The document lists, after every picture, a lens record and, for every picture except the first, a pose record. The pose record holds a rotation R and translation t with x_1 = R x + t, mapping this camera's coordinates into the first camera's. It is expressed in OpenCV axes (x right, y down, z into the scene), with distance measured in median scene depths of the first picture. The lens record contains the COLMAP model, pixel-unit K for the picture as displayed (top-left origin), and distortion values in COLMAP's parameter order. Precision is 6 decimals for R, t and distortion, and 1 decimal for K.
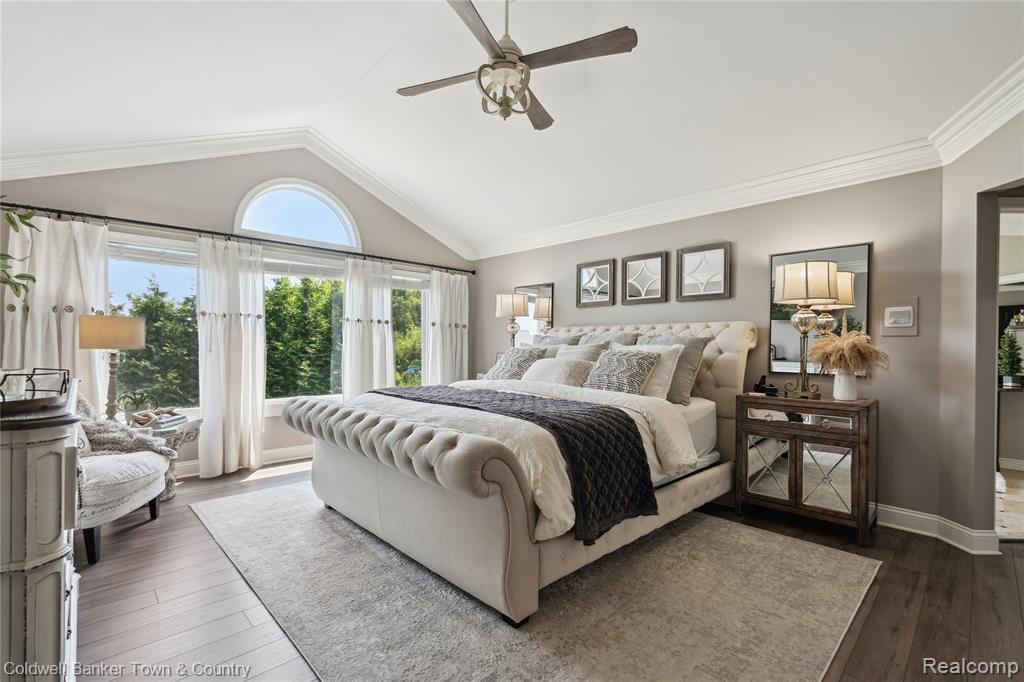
lens RADIAL K [[465.3, 0, 508.7], [0, 465.3, 346.4], [0, 0, 1]] dist [0.002519, 0.000204]
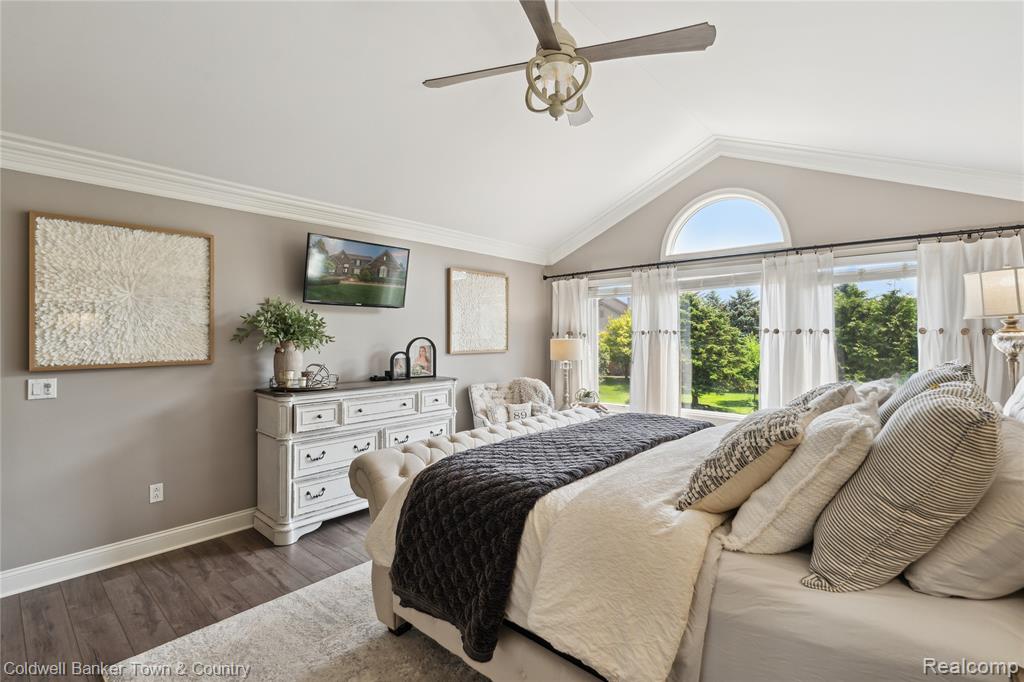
lens RADIAL K [[465.3, 0, 508.5], [0, 465.3, 336.5], [0, 0, 1]] dist [0.002519, 0.000204]
pose [[0.065113, -0.002301, -0.997875, 0.472697], [-0.000465, 0.999997, -0.002336, -0.043913], [0.997878, 0.000616, 0.065112, 0.462947]]
